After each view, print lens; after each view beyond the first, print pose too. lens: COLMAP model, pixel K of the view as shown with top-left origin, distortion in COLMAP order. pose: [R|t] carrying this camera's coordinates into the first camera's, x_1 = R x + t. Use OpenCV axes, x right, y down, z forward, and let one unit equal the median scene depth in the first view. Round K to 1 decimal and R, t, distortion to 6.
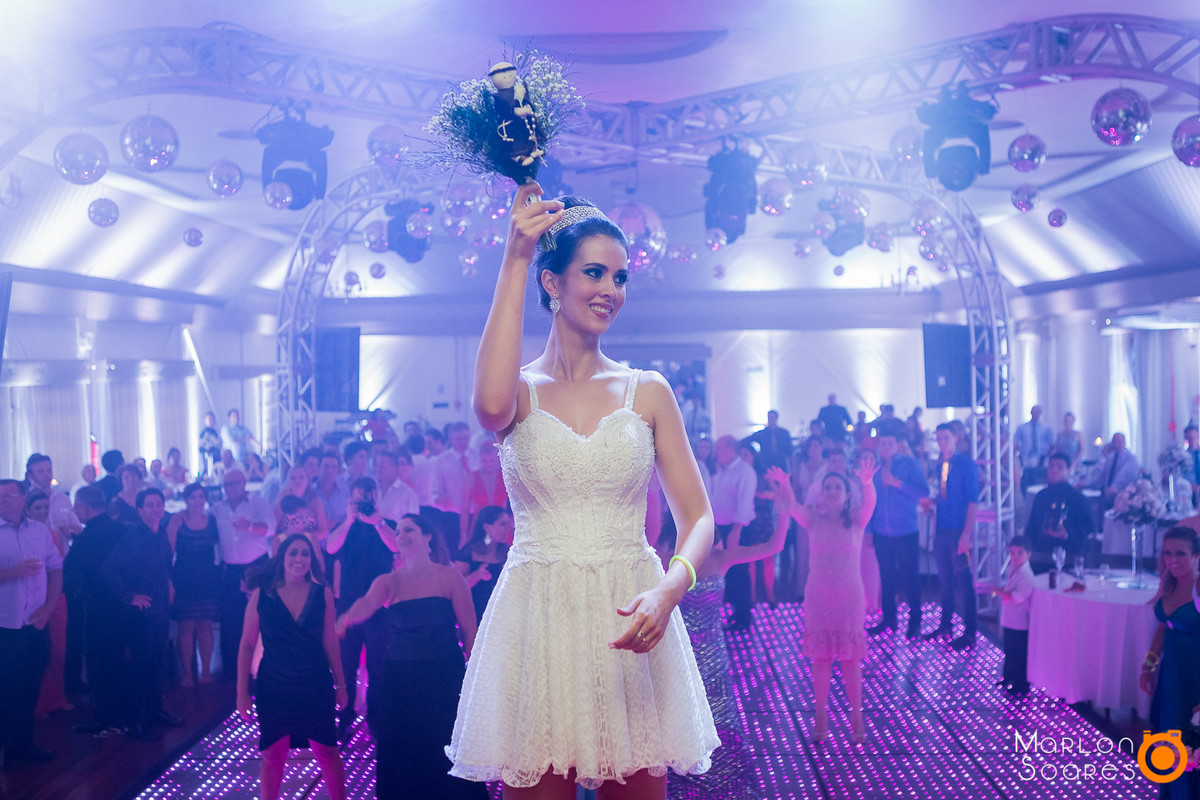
lens RADIAL K [[1255.3, 0, 608.8], [0, 1255.3, 373.2], [0, 0, 1]] dist [-0.002575, 0.000000]
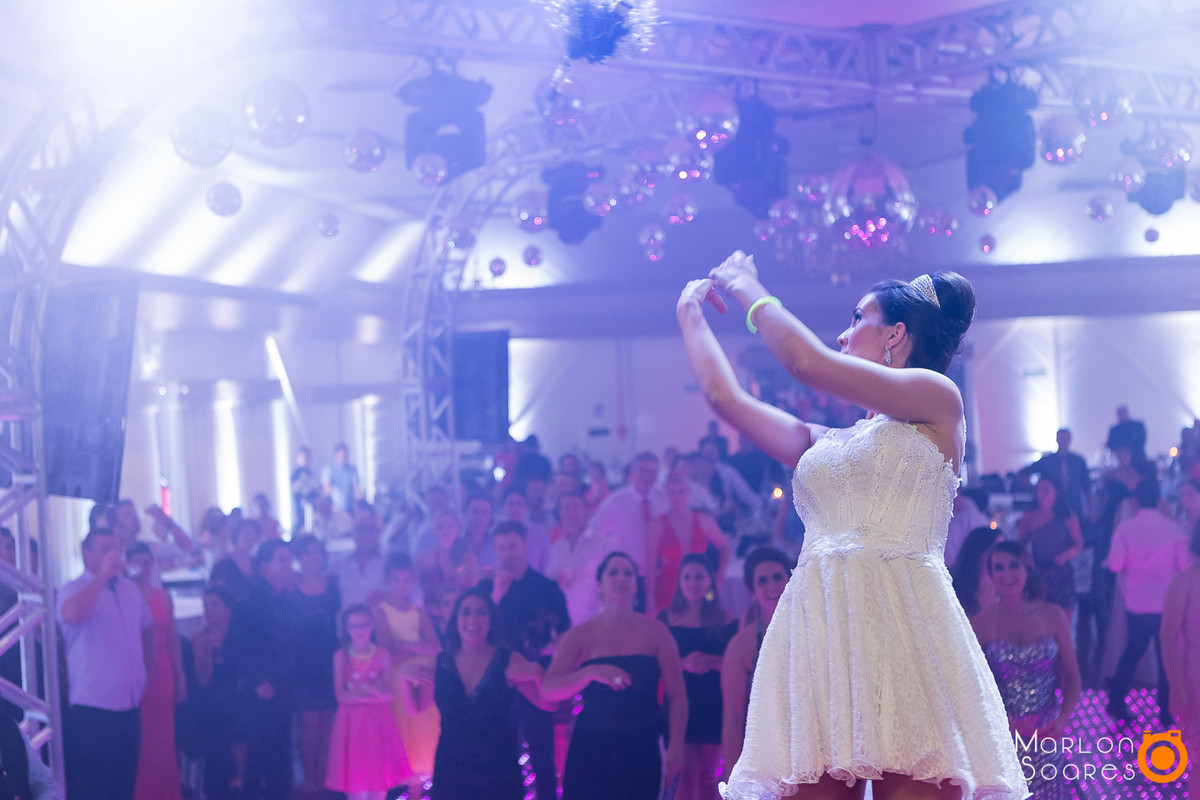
lens RADIAL K [[1740.3, 0, 596.5], [0, 1740.3, 399.7], [0, 0, 1]] dist [-0.021125, 0.000000]
pose [[0.991225, -0.022255, -0.130301, -0.007915], [0.023247, 0.999711, 0.006096, 0.000672], [0.130128, -0.009072, 0.991456, -0.046417]]
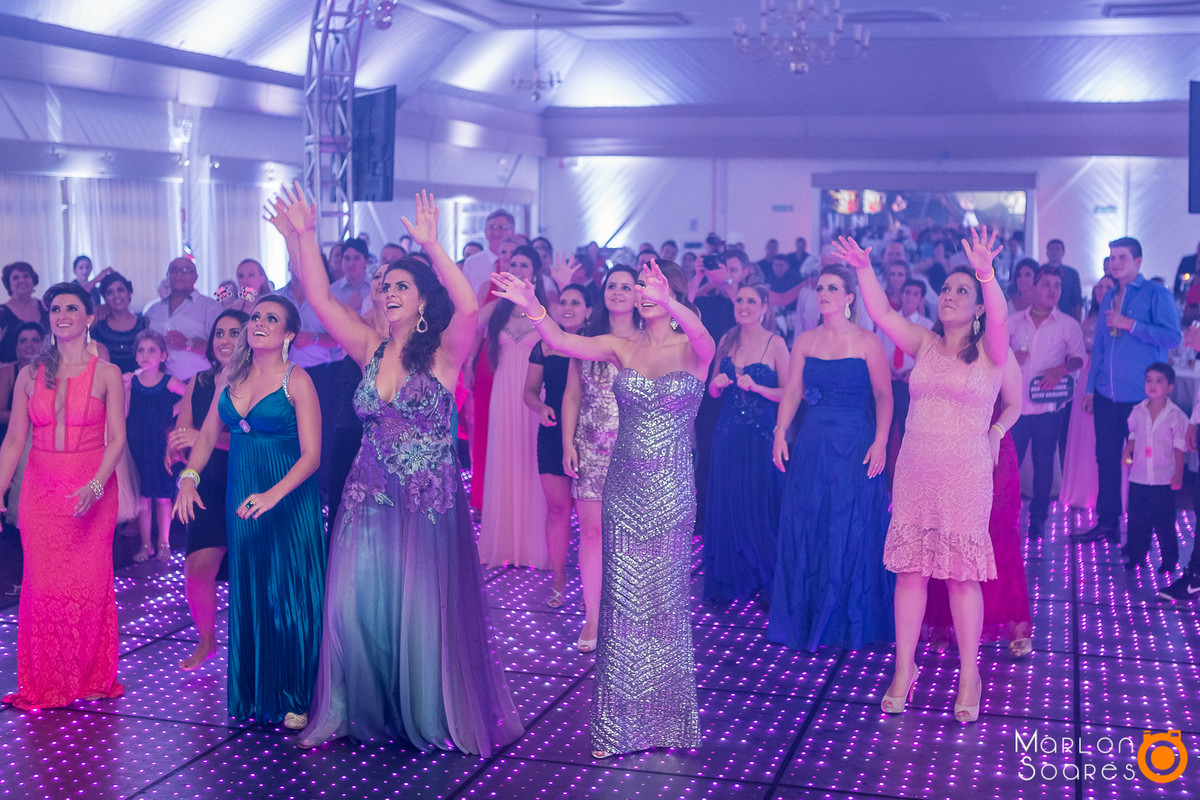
lens RADIAL K [[1529.8, 0, 602.1], [0, 1529.8, 398.1], [0, 0, 1]] dist [-0.020302, 0.000000]
pose [[0.972897, 0.050184, -0.225730, 0.137685], [-0.024151, 0.992880, 0.116647, 0.039337], [0.229976, -0.108033, 0.967181, 0.125450]]
